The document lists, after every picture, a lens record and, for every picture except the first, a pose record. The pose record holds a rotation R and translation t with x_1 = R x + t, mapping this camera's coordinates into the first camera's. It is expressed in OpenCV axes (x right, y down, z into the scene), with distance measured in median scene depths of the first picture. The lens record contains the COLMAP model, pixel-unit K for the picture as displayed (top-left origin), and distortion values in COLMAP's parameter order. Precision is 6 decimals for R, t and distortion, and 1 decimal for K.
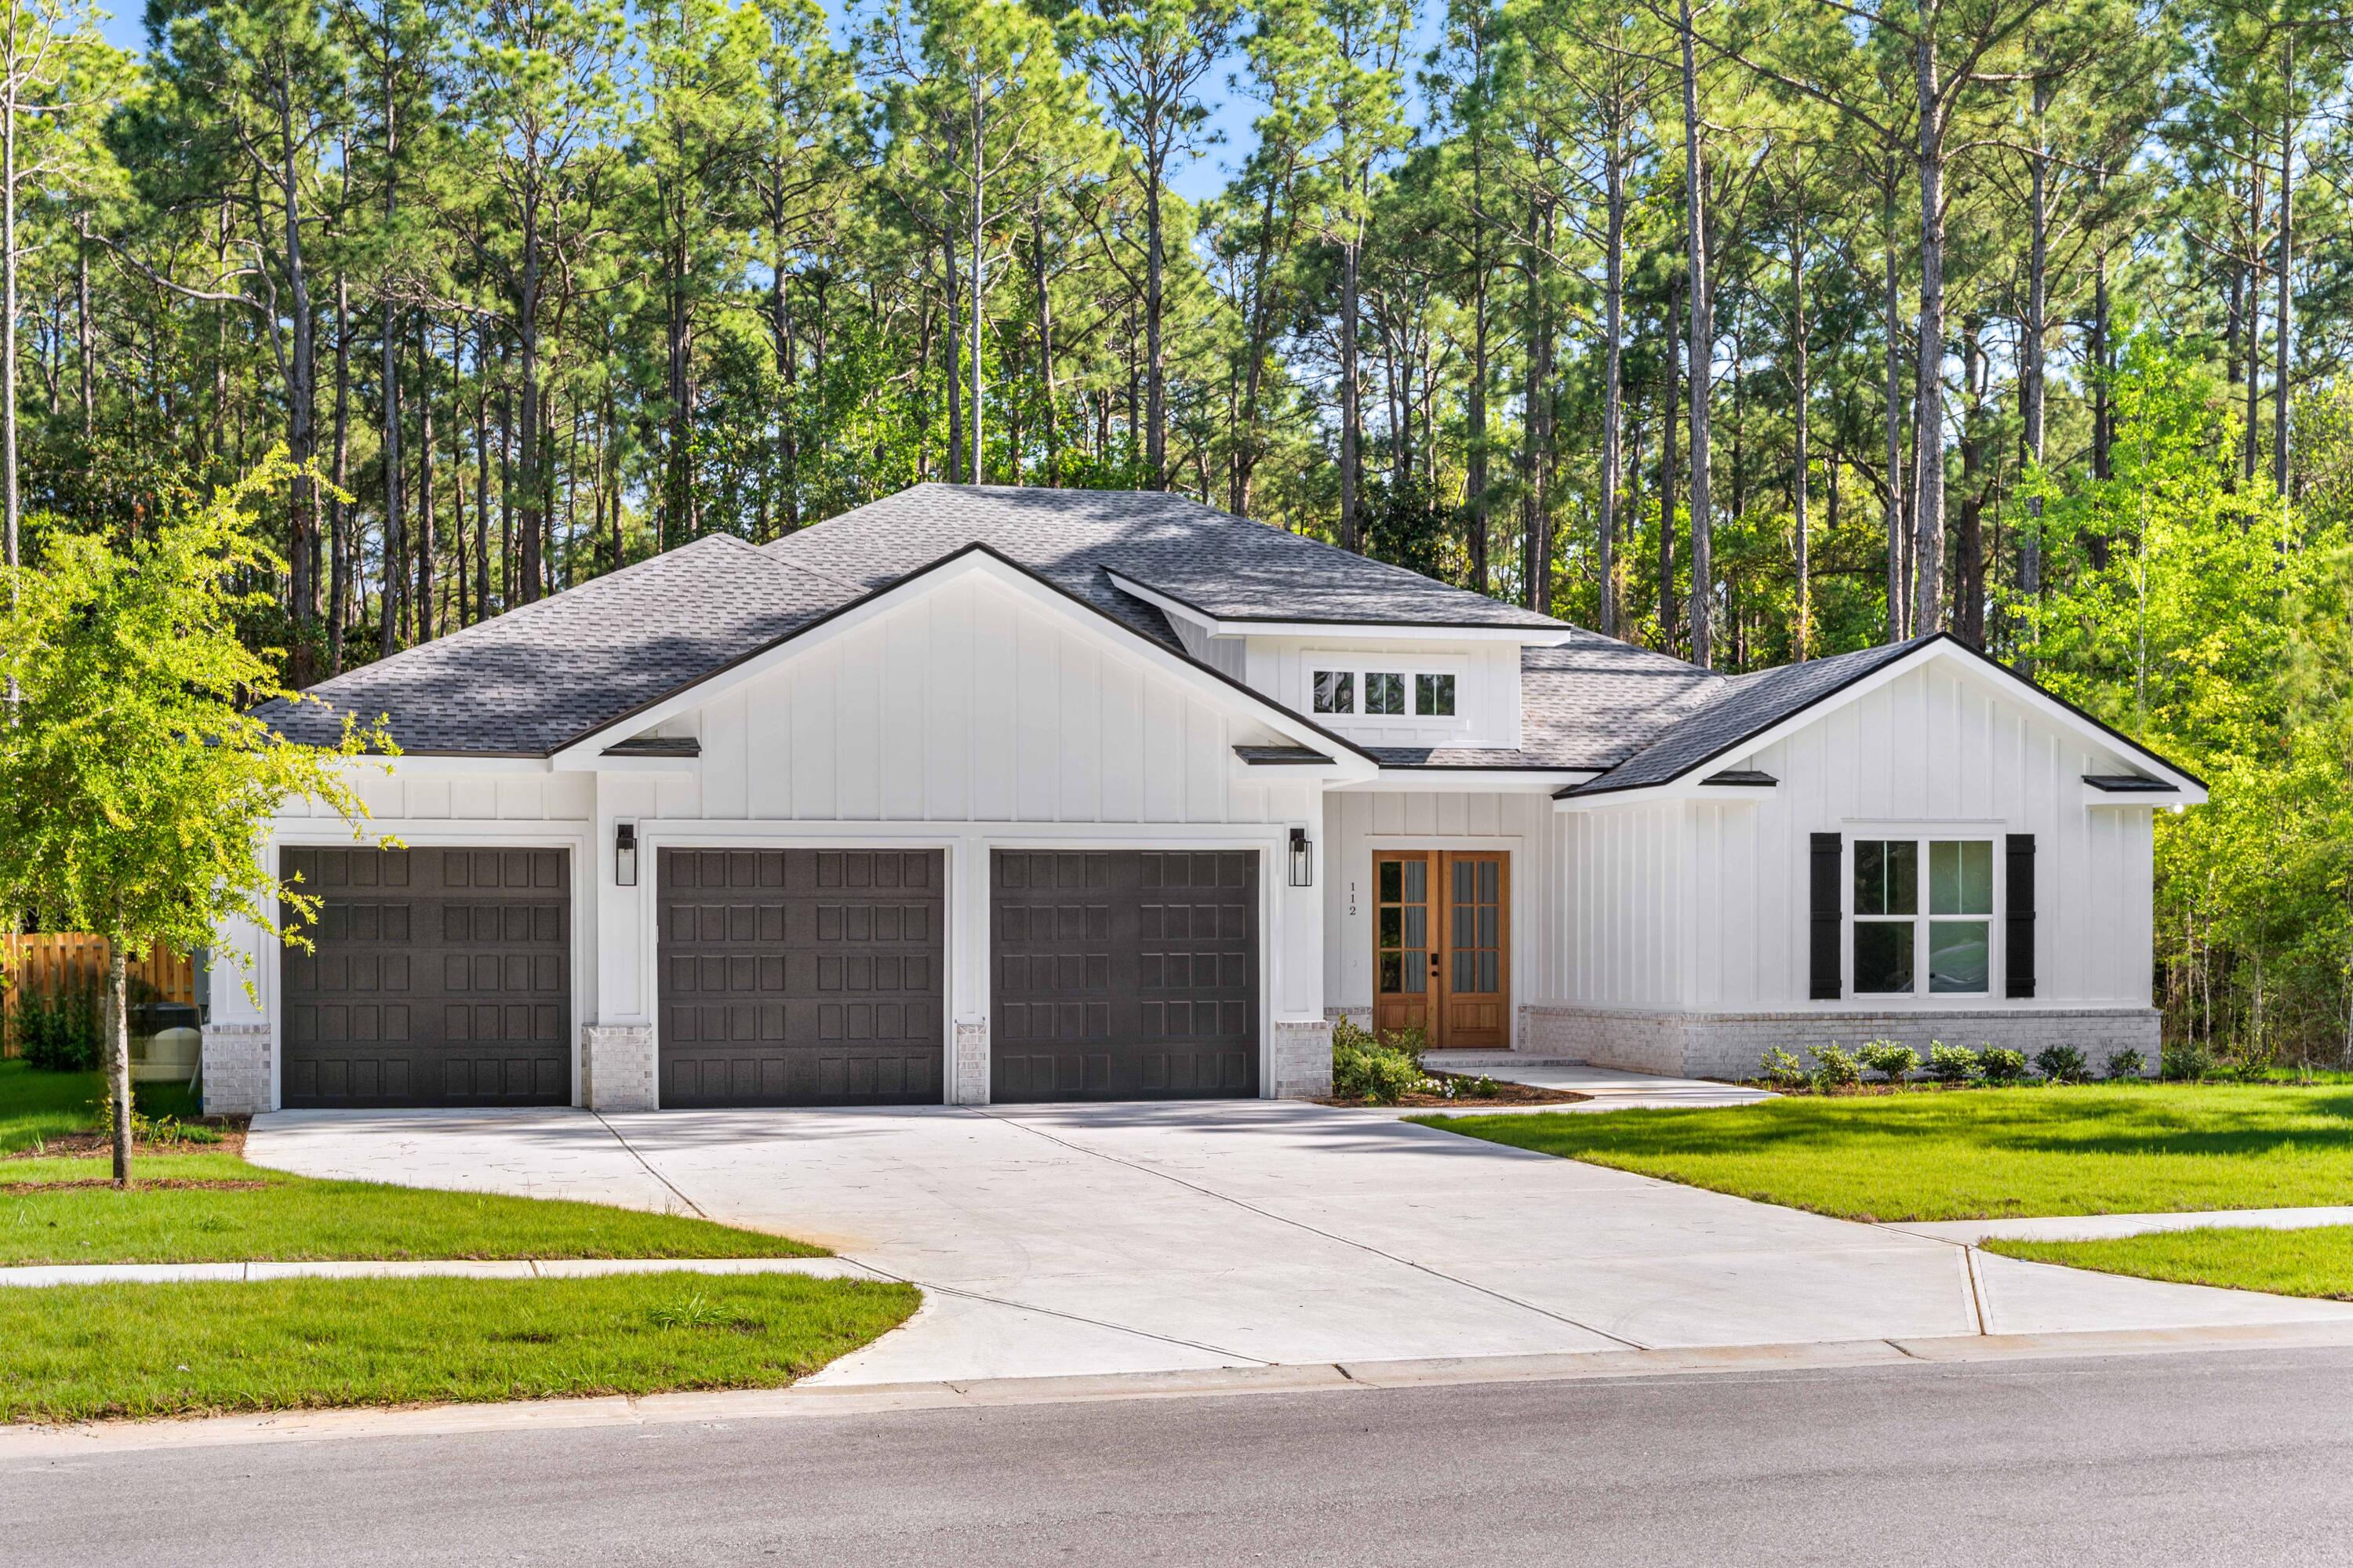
lens RADIAL K [[3042.0, 0, 1179.5], [0, 3042.0, 838.6], [0, 0, 1]] dist [0.022108, -0.014437]
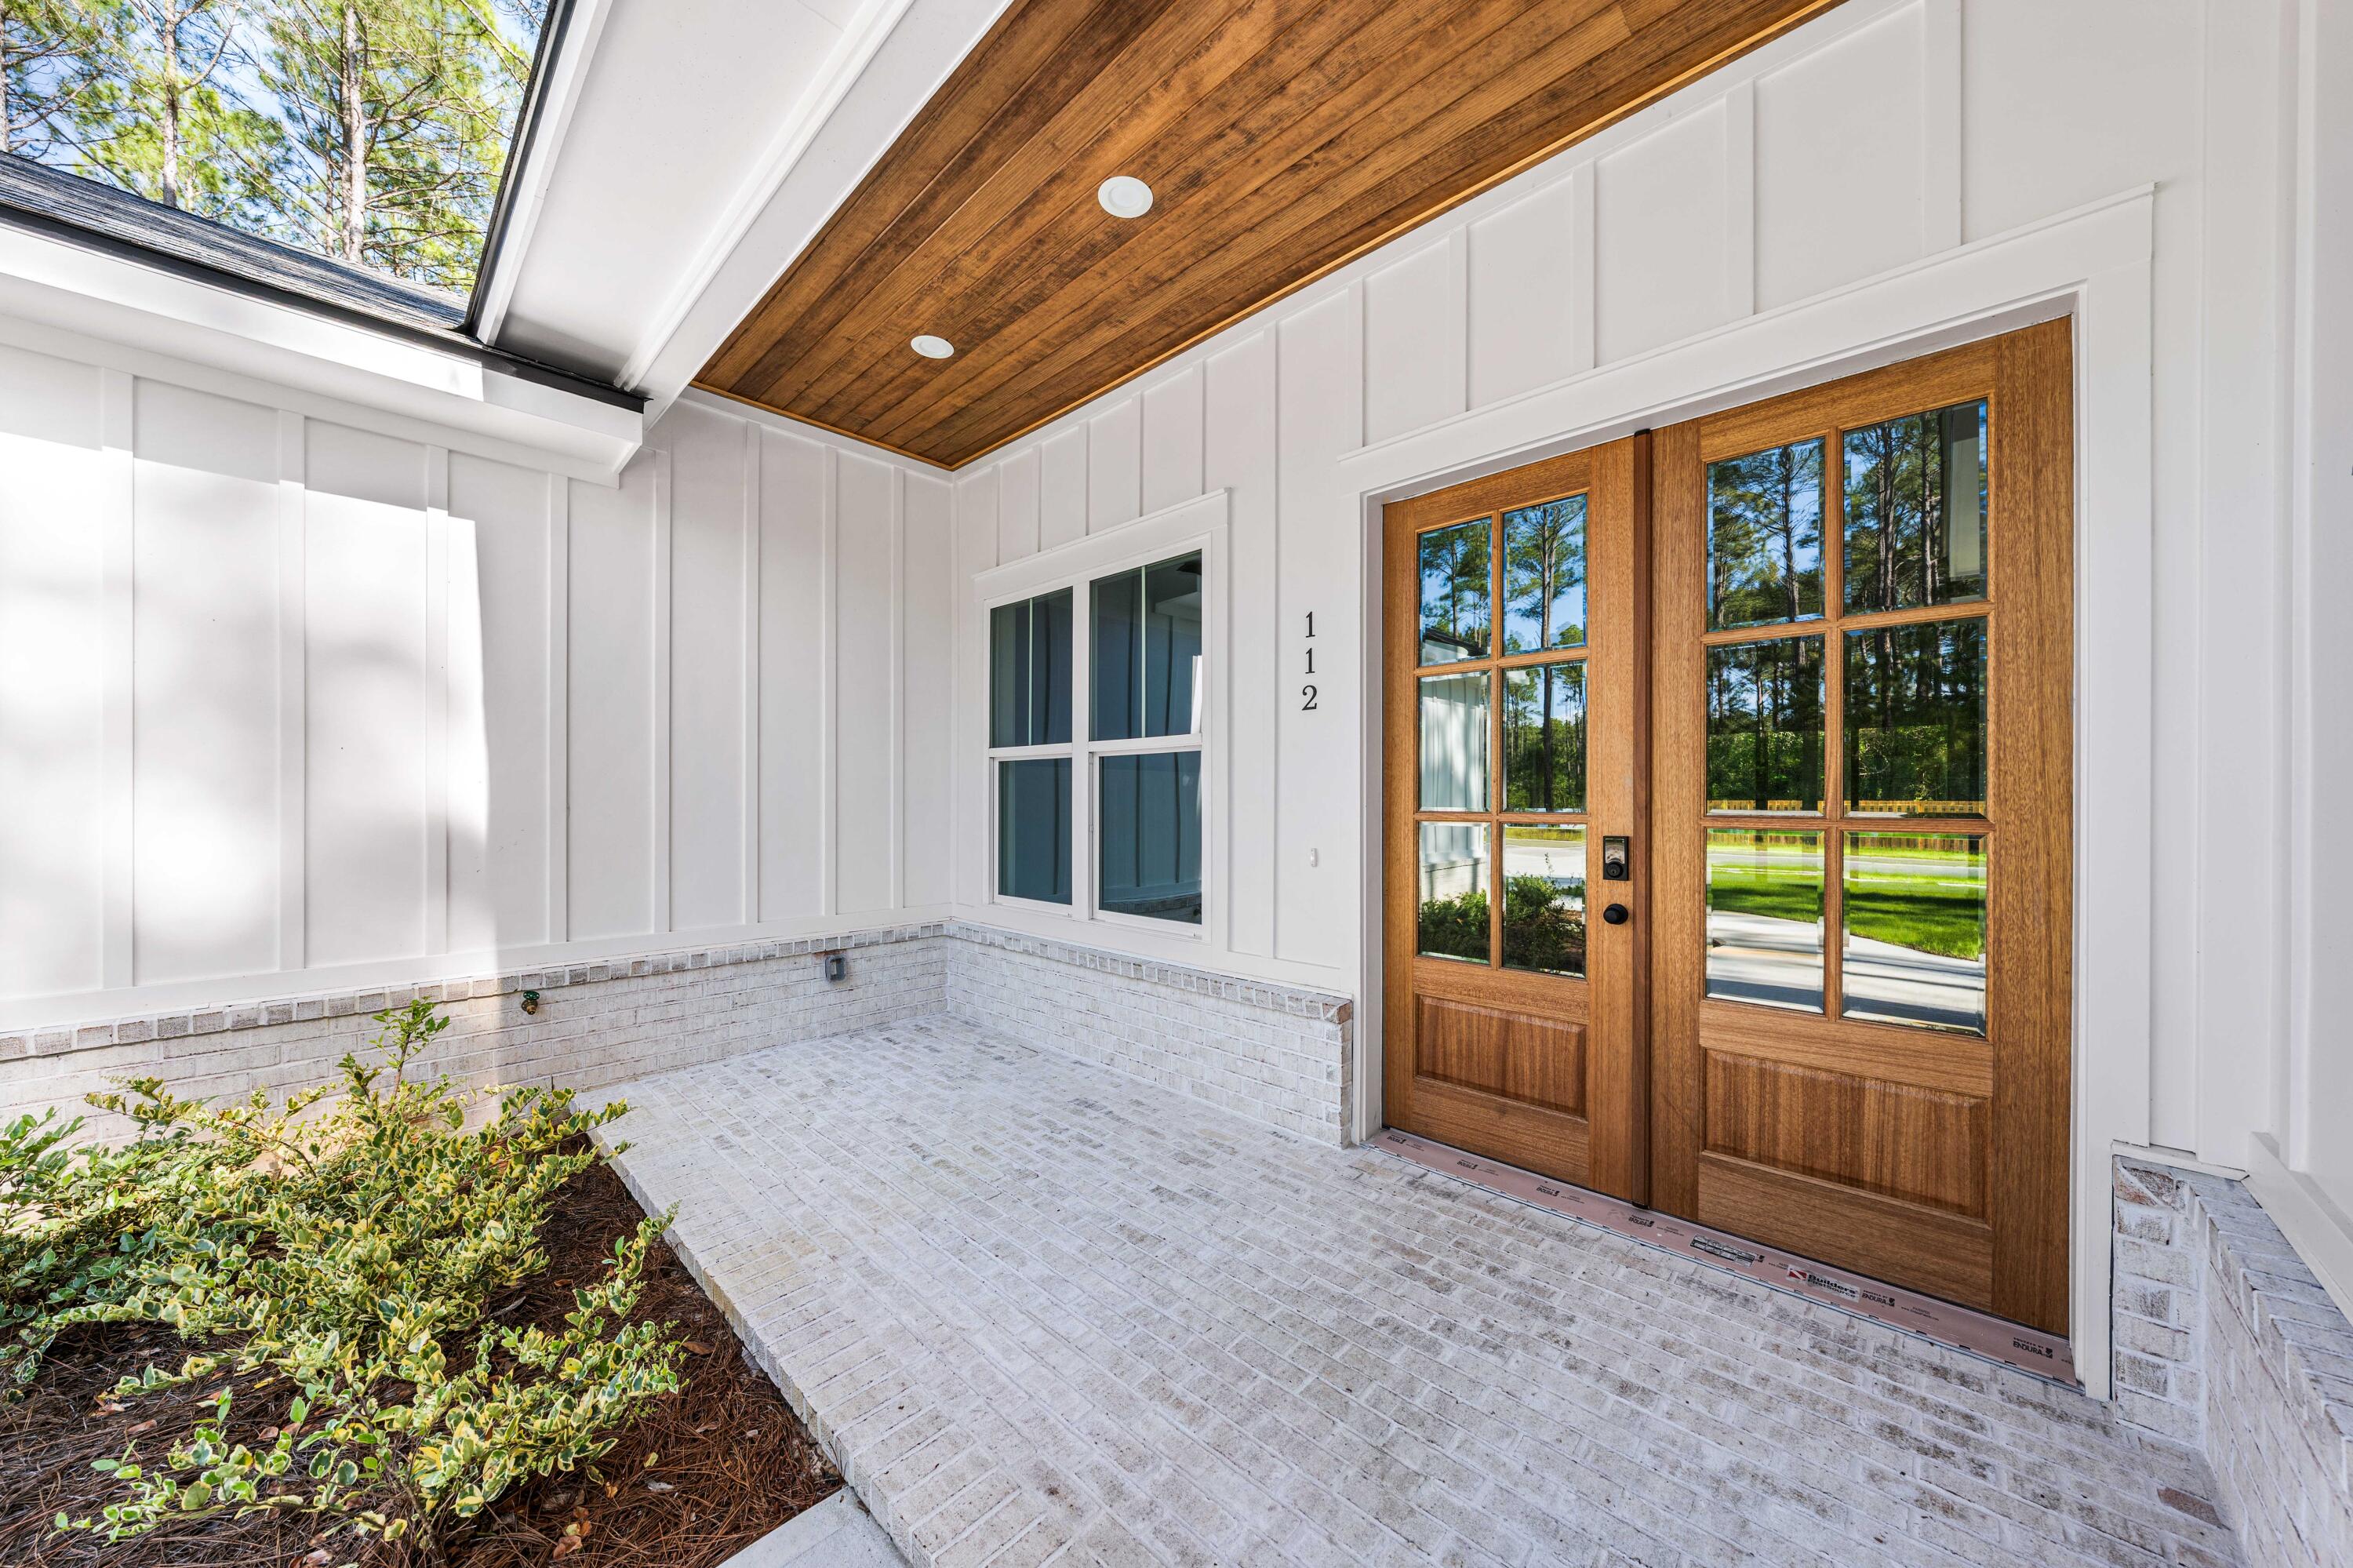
lens RADIAL K [[792.7, 0, 1186.0], [0, 792.7, 797.7], [0, 0, 1]] dist [-0.006910, 0.000064]
pose [[0.522621, -0.000734, -0.852565, 0.135371], [0.021223, 0.999701, 0.012149, 0.036552], [0.852301, -0.024443, 0.522480, 1.032276]]
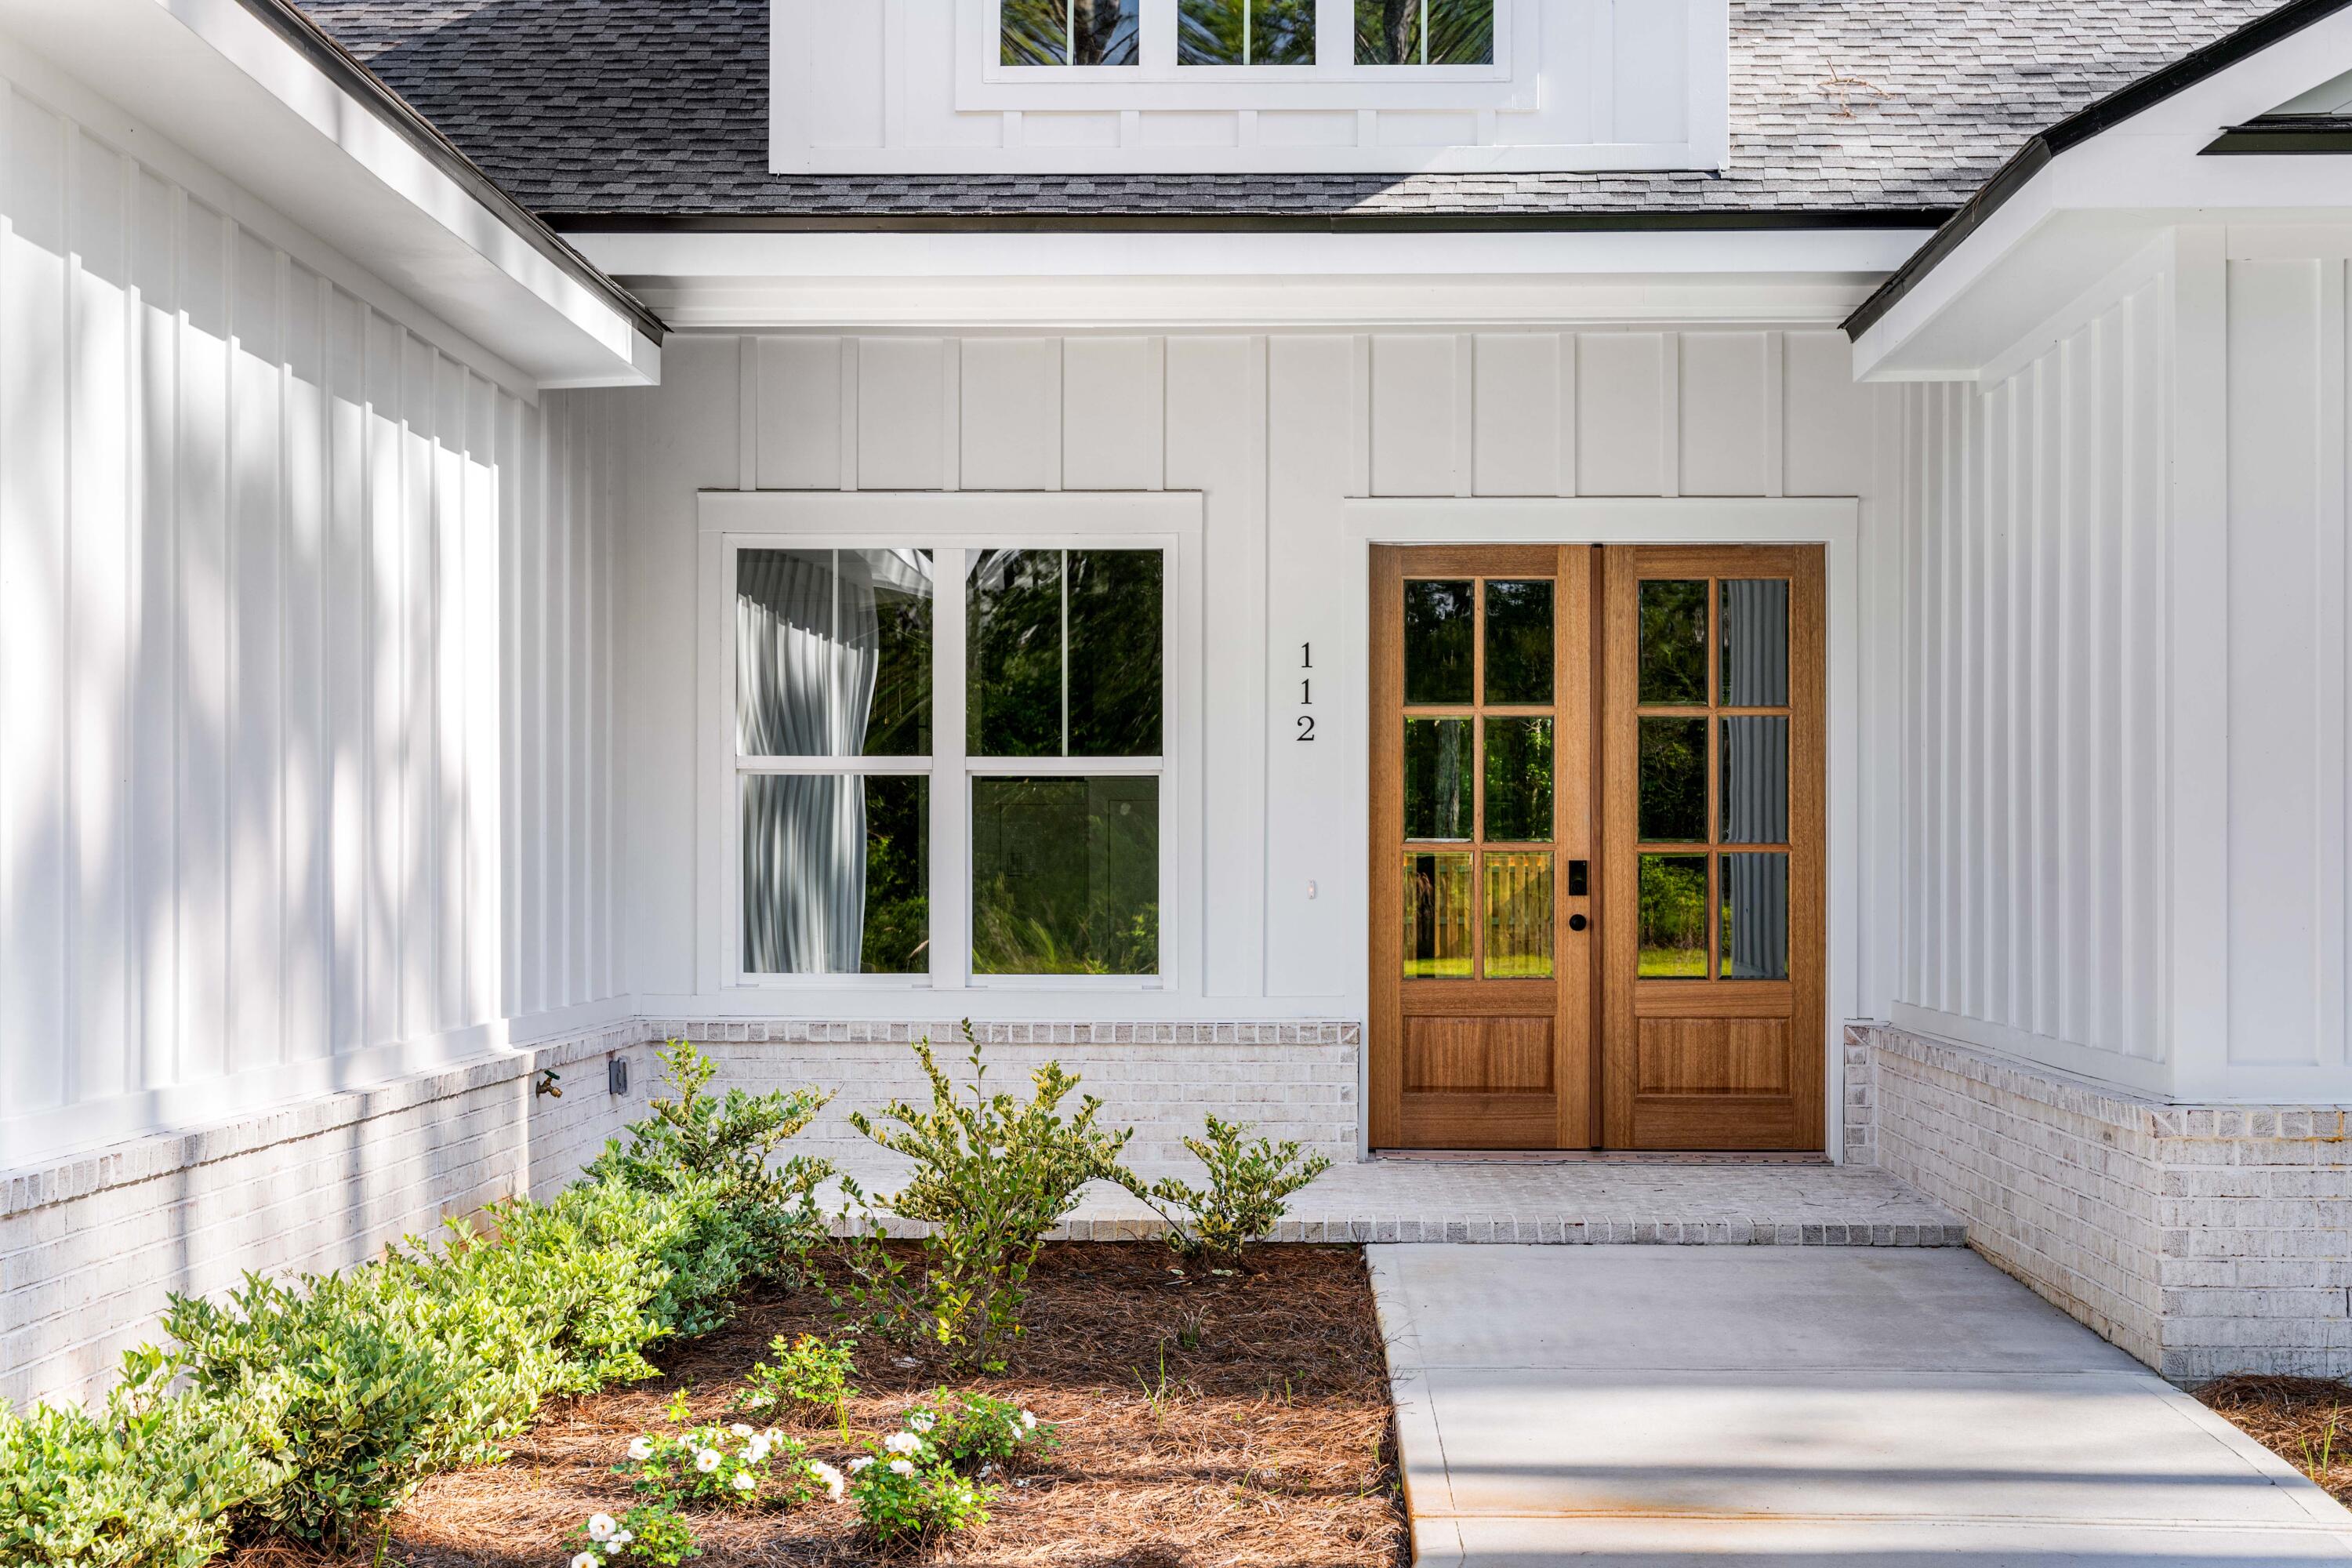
lens RADIAL K [[3632.1, 0, 1086.7], [0, 3632.1, 780.7], [0, 0, 1]] dist [0.018604, 0.044195]
pose [[0.951503, -0.001486, -0.307637, 0.169928], [0.006328, 0.999871, 0.014743, 0.025821], [0.307575, -0.015975, 0.951390, 0.679158]]
